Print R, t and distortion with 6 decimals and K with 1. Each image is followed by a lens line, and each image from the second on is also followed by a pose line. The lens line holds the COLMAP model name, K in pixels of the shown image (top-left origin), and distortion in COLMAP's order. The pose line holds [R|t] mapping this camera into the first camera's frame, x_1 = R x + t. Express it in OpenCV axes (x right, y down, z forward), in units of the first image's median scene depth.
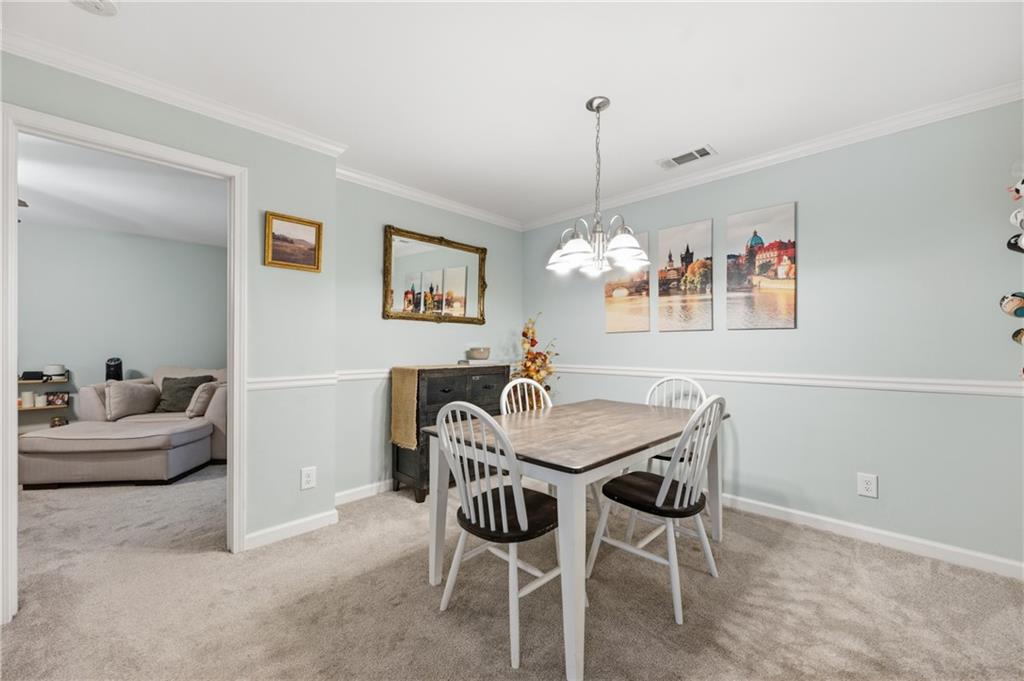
lens RADIAL K [[408.7, 0, 511.5], [0, 408.7, 341.8], [0, 0, 1]] dist [0.001233, 0.000019]
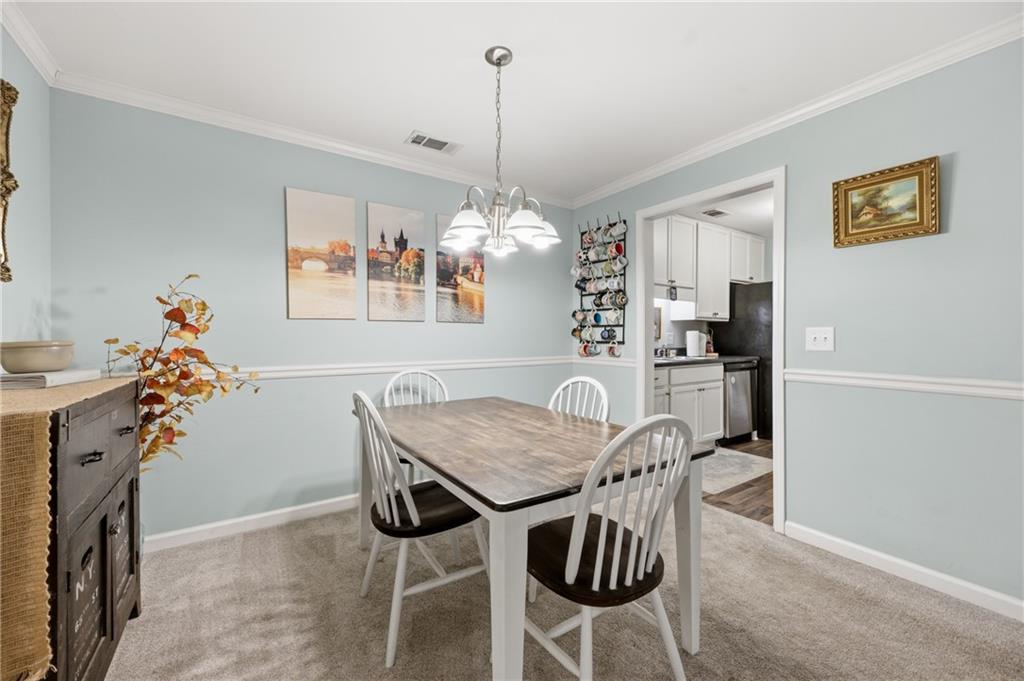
lens RADIAL K [[408.7, 0, 508.7], [0, 408.7, 341.1], [0, 0, 1]] dist [0.001233, 0.000019]
pose [[0.200302, -0.001812, 0.979732, -0.445395], [-0.004038, 0.999988, 0.002676, 0.015844], [-0.979726, -0.004493, 0.200293, 0.573789]]
